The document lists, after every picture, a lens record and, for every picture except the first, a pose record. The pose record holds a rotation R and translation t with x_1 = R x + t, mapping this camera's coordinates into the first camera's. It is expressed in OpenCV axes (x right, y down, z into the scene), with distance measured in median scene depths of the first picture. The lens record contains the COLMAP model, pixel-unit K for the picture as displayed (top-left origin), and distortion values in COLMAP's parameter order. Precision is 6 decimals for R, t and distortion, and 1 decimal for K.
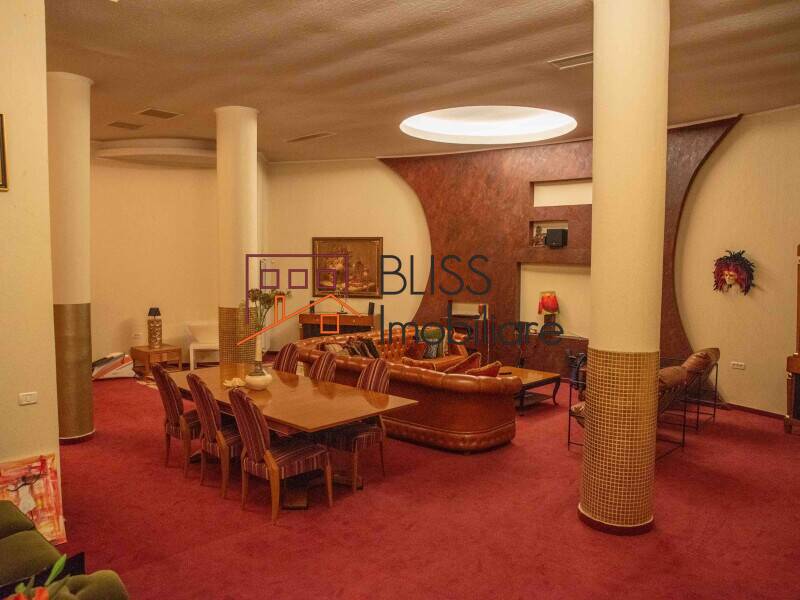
lens RADIAL K [[625.7, 0, 406.7], [0, 625.7, 302.5], [0, 0, 1]] dist [-0.108806, 0.066430]
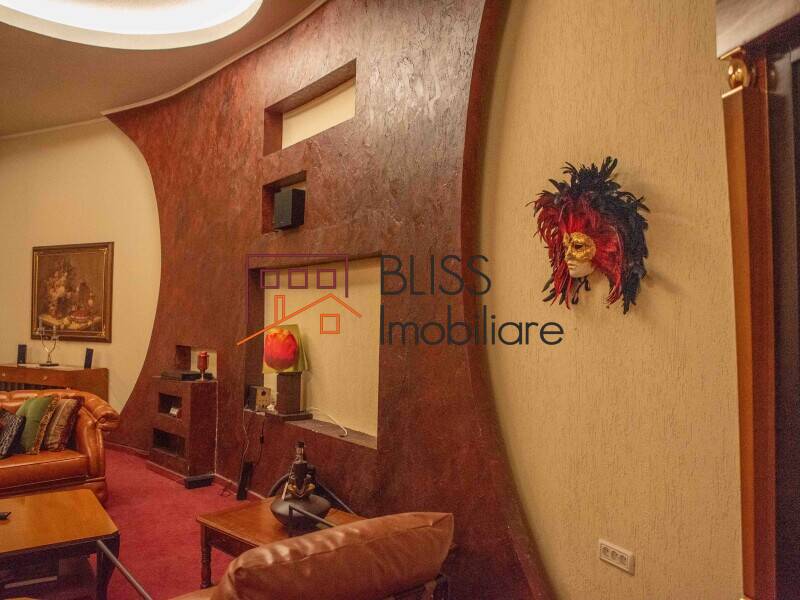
lens RADIAL K [[625.7, 0, 391.8], [0, 625.7, 298.0], [0, 0, 1]] dist [-0.108806, 0.066430]
pose [[0.986927, 0.000495, -0.161168, 0.338465], [-0.018061, 0.994036, -0.107547, 0.009986], [0.160154, 0.109052, 0.981050, 0.475927]]
